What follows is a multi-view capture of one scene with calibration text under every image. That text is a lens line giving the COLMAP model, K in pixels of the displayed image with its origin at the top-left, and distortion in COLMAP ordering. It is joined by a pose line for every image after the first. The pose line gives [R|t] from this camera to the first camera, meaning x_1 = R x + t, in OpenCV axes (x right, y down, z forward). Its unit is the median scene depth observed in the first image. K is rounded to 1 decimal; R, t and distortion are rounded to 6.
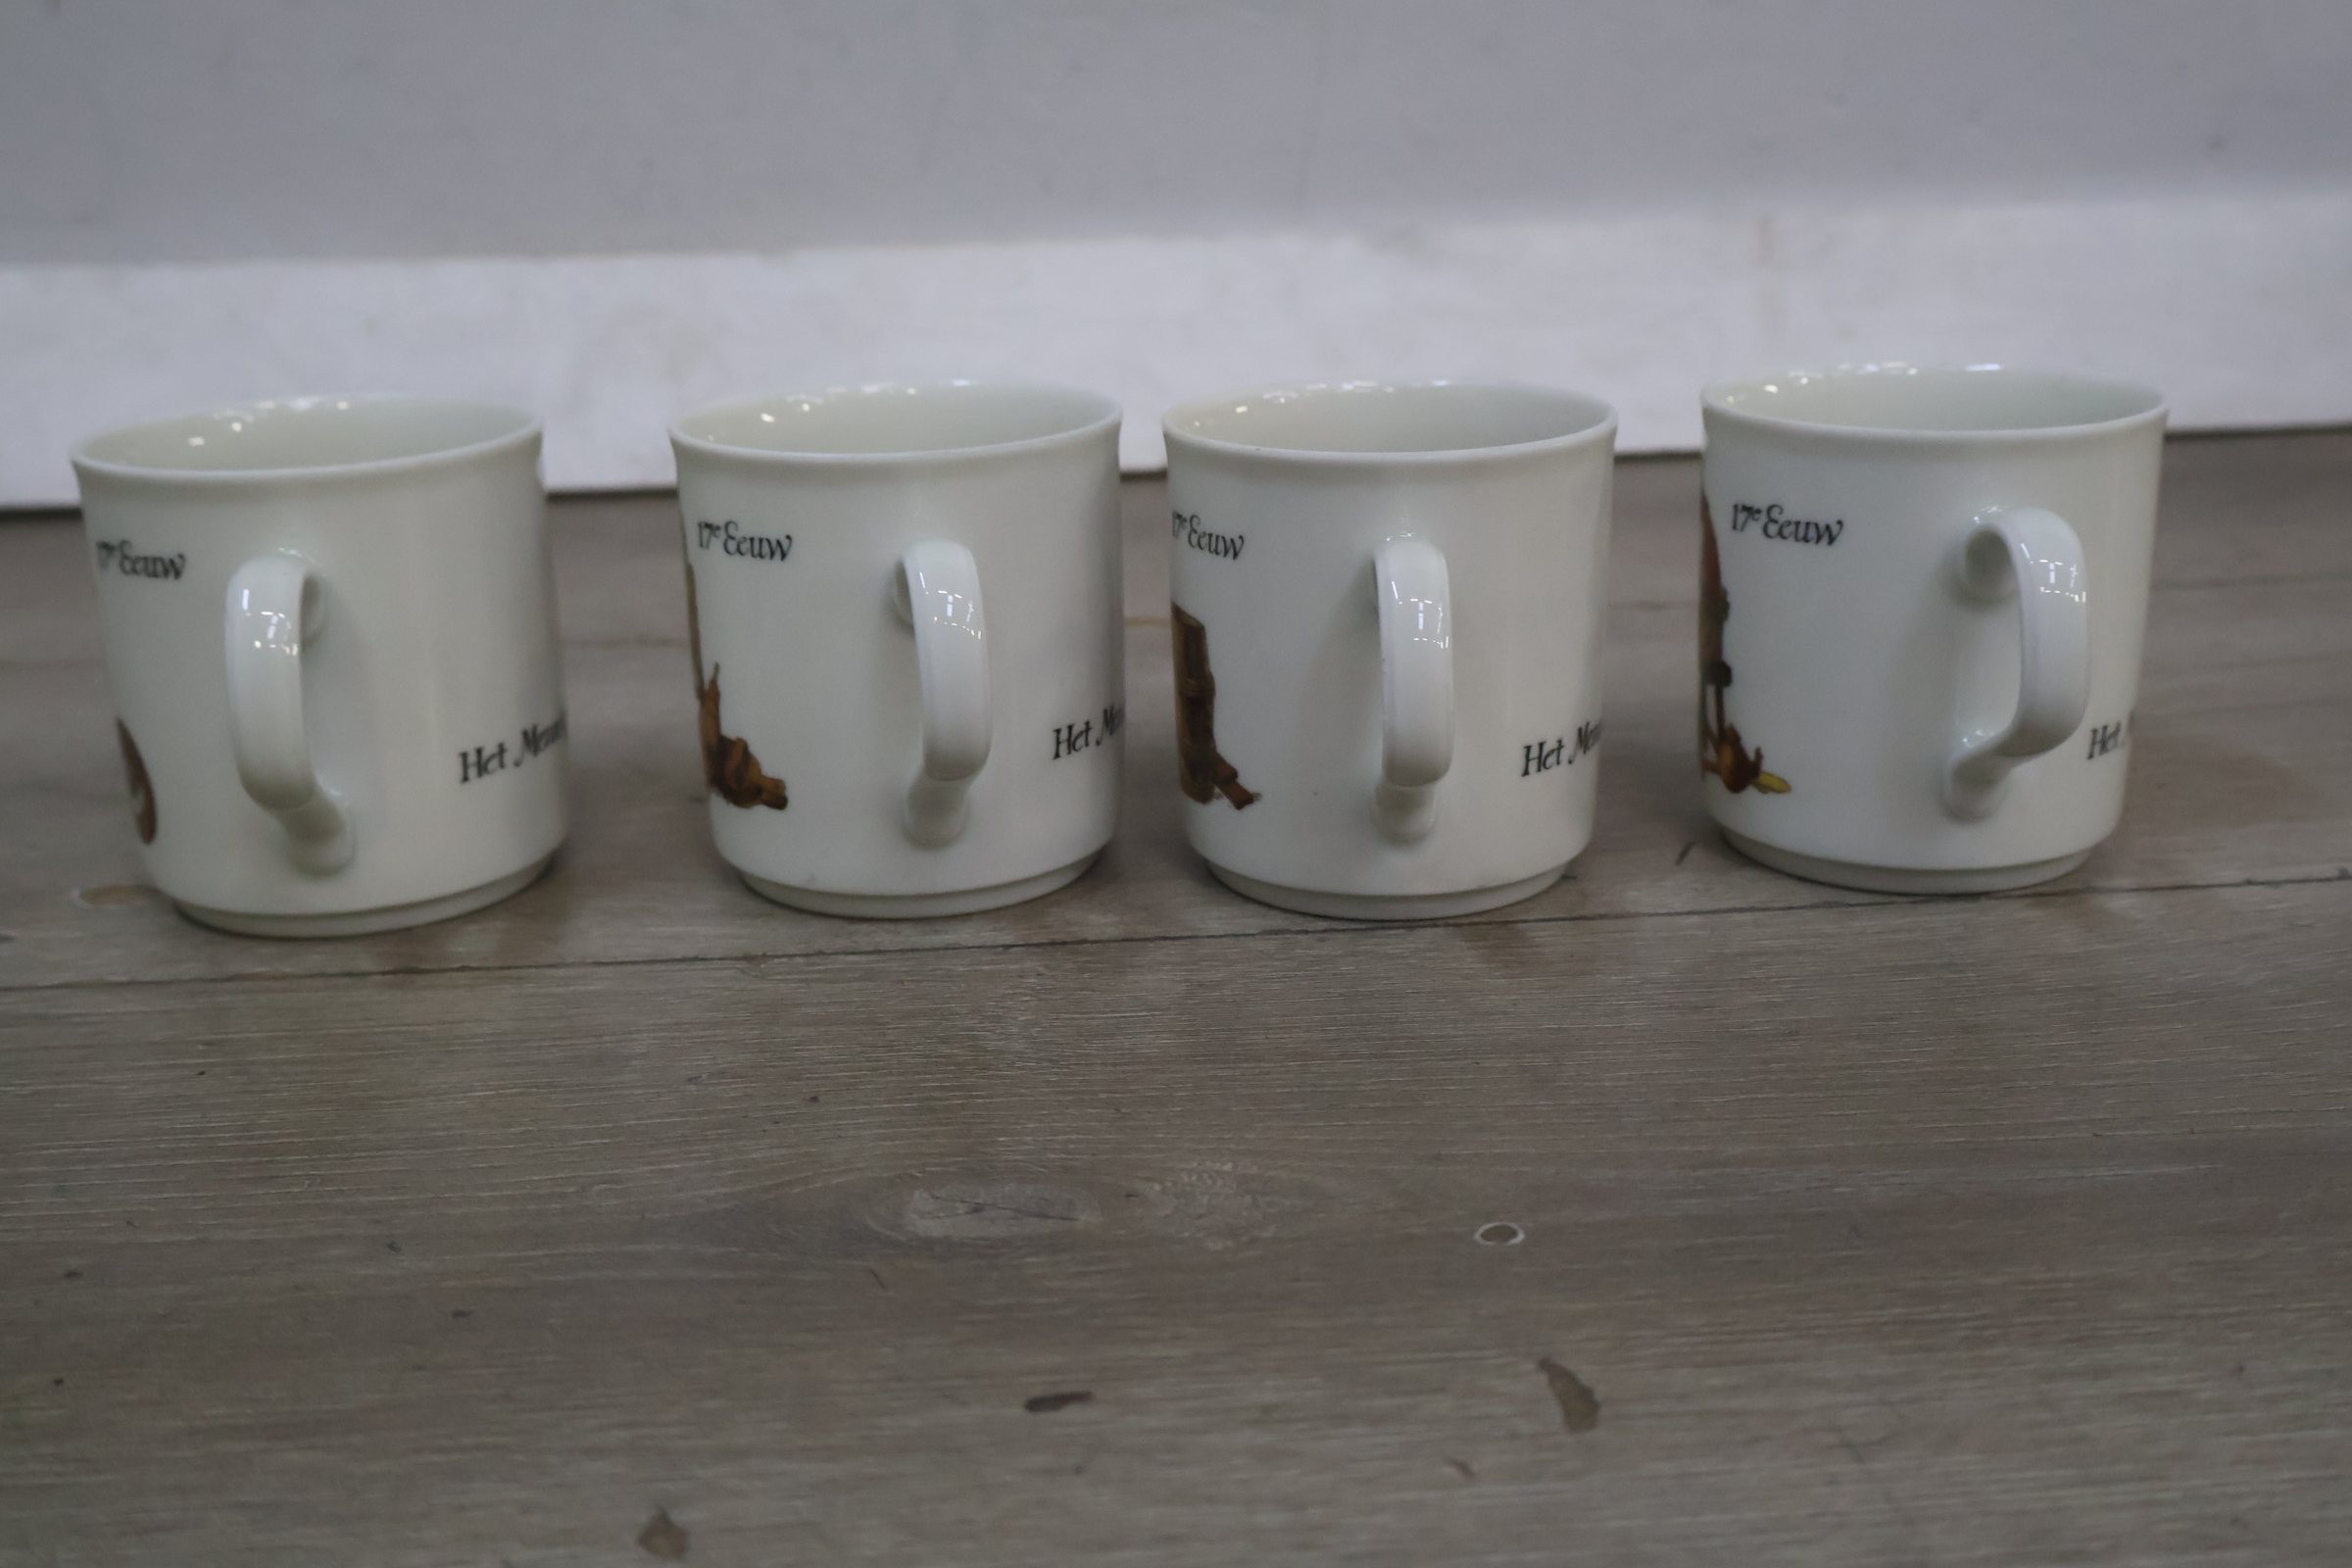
lens RADIAL K [[2570.8, 0, 1170.2], [0, 2570.8, 782.9], [0, 0, 1]] dist [-0.001101, 0.000000]
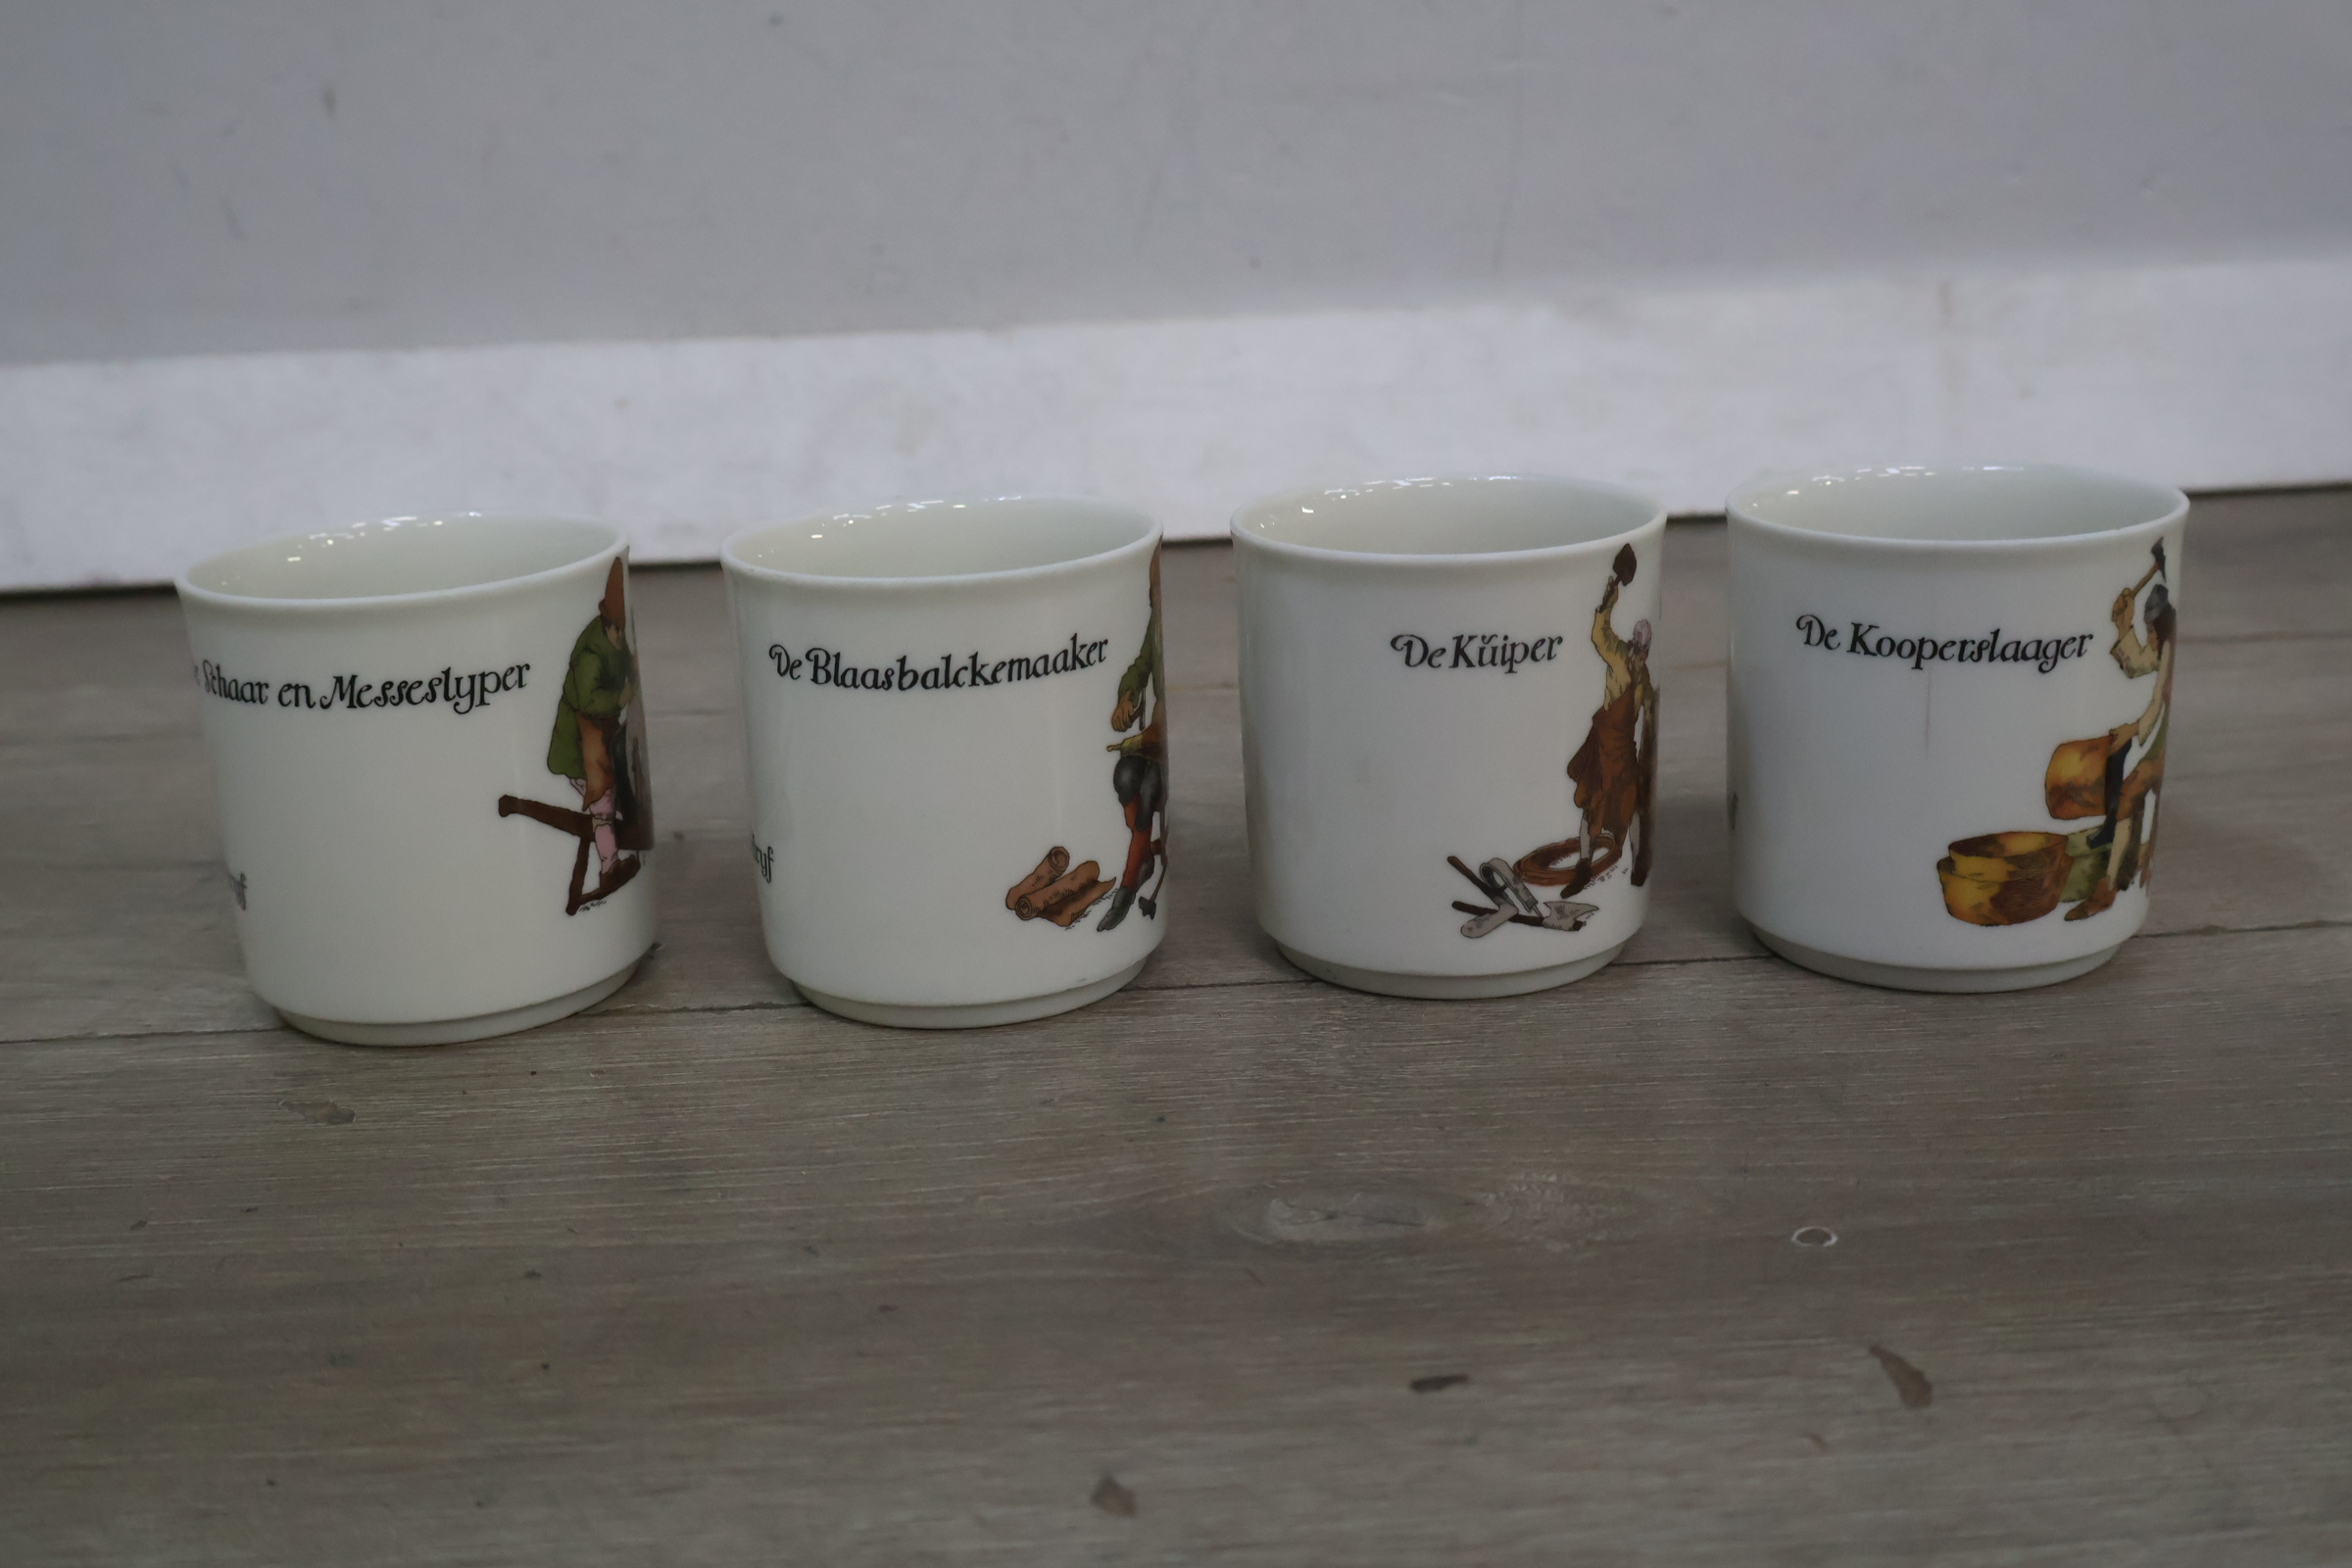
lens RADIAL K [[2570.8, 0, 1172.4], [0, 2570.8, 783.6], [0, 0, 1]] dist [-0.001101, 0.000000]
pose [[0.999225, -0.007936, -0.038548, -0.098826], [0.007233, 0.999806, -0.018337, -0.000367], [0.038686, 0.018044, 0.999088, -0.109446]]
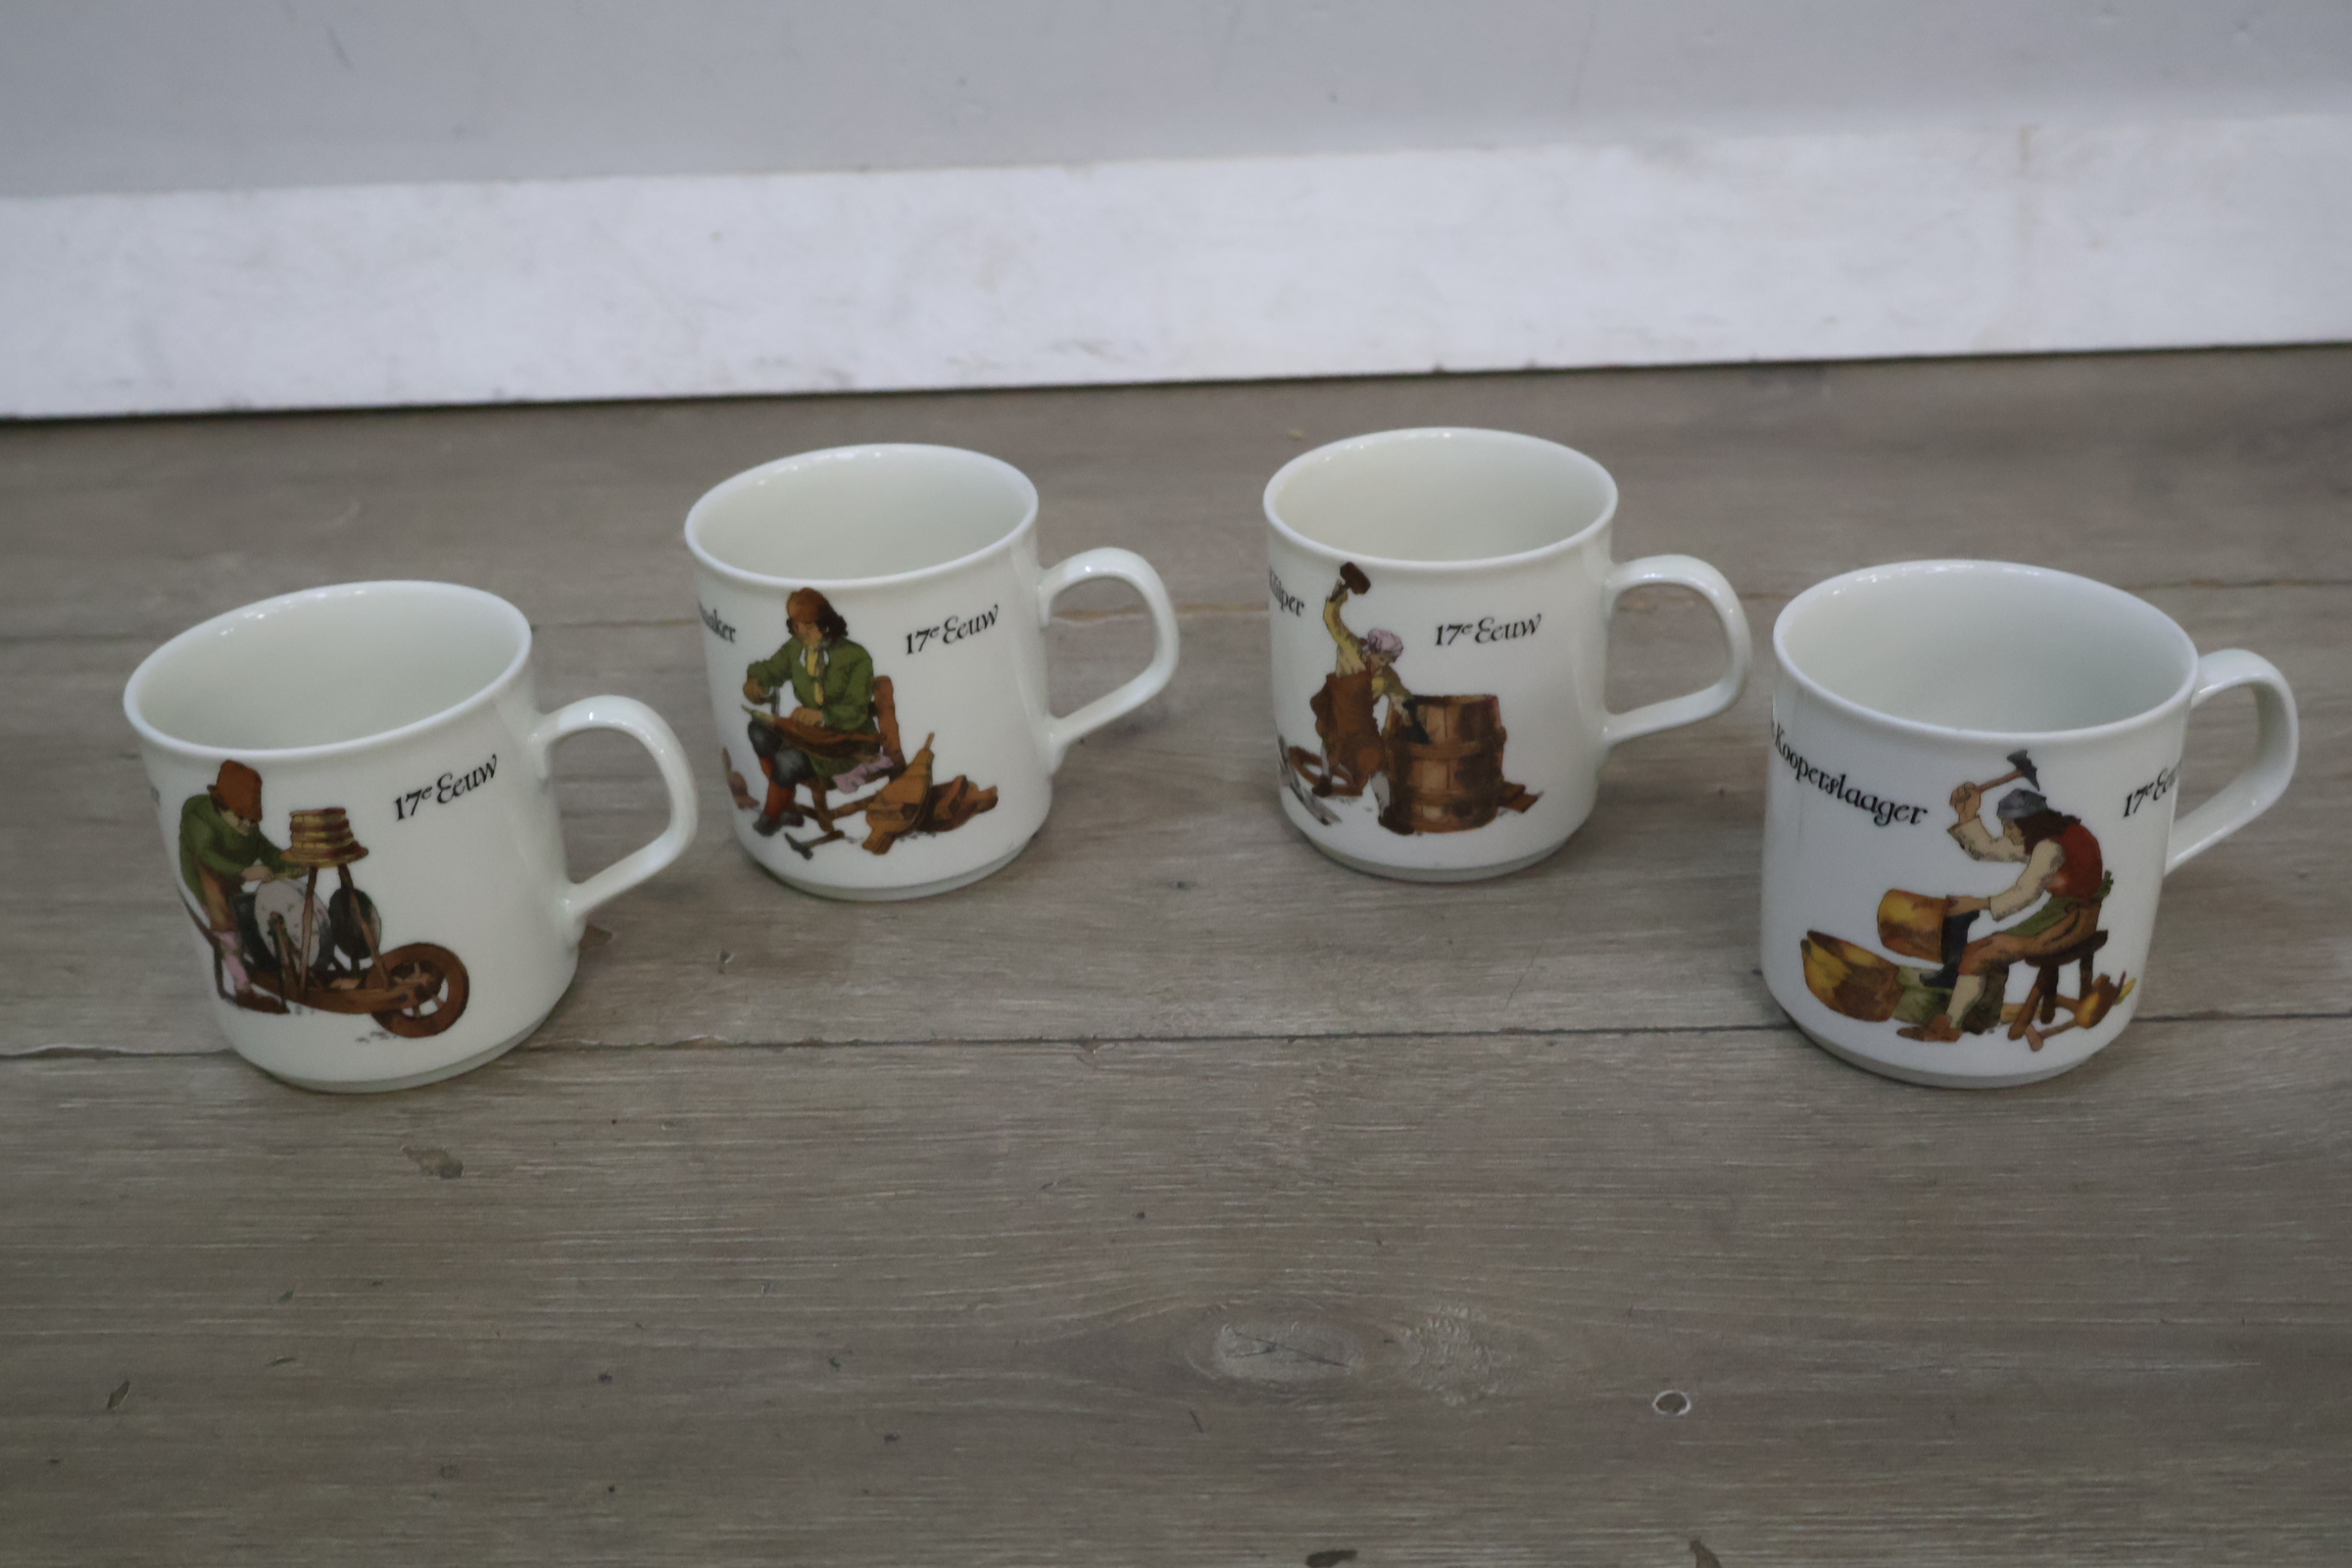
lens RADIAL K [[2570.8, 0, 1171.9], [0, 2570.8, 782.2], [0, 0, 1]] dist [-0.001101, 0.000000]
pose [[0.994847, 0.029205, -0.097090, -0.006111], [-0.009971, 0.981154, 0.192971, -0.367430], [0.100896, -0.191008, 0.976389, -0.226098]]
